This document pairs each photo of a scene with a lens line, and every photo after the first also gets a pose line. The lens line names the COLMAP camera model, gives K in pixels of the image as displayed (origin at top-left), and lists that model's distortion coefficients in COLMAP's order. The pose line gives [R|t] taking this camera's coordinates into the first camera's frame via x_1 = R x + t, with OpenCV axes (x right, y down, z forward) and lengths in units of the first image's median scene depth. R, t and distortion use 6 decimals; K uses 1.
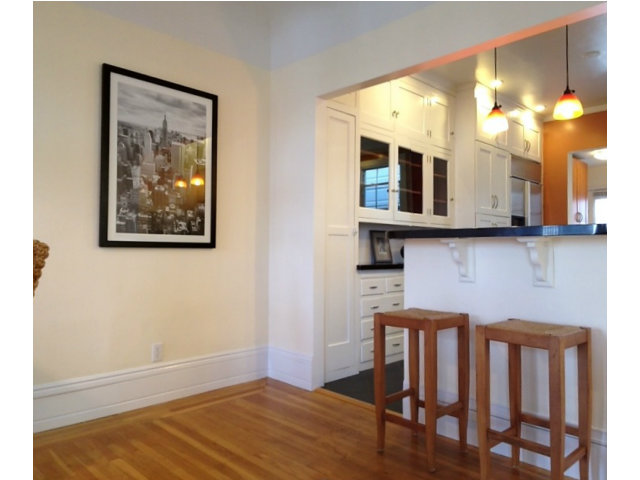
lens RADIAL K [[448.8, 0, 320.0], [0, 448.8, 240.0], [0, 0, 1]] dist [0.041686, 0.000525]
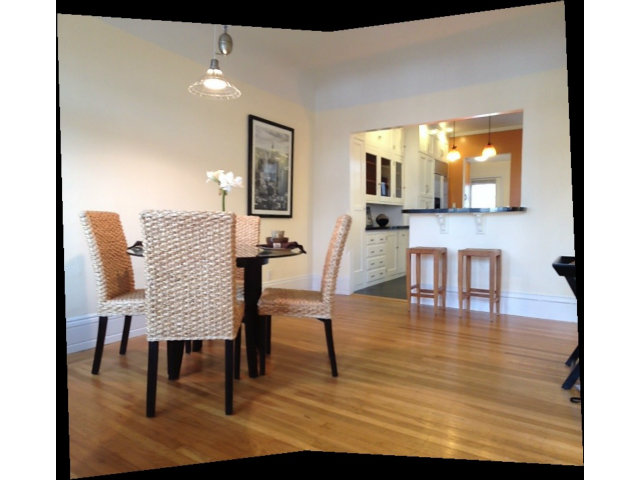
lens RADIAL K [[395.8, 0, 295.7], [0, 395.8, 239.3], [0, 0, 1]] dist [0.075511, 0.000098]
pose [[0.983494, -0.012824, 0.180487, -0.522580], [-0.000662, 0.997224, 0.074461, -0.014135], [-0.180941, -0.073352, 0.980755, -0.539956]]
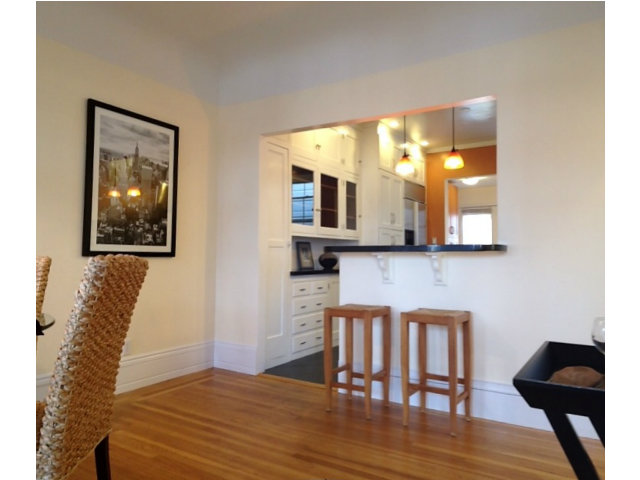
lens RADIAL K [[445.7, 0, 293.3], [0, 445.7, 240.4], [0, 0, 1]] dist [0.056816, 0.000557]
pose [[0.981643, 0.010372, 0.190447, -0.160185], [-0.008644, 0.999914, -0.009905, -0.016215], [-0.190533, 0.008077, 0.981648, -0.209095]]
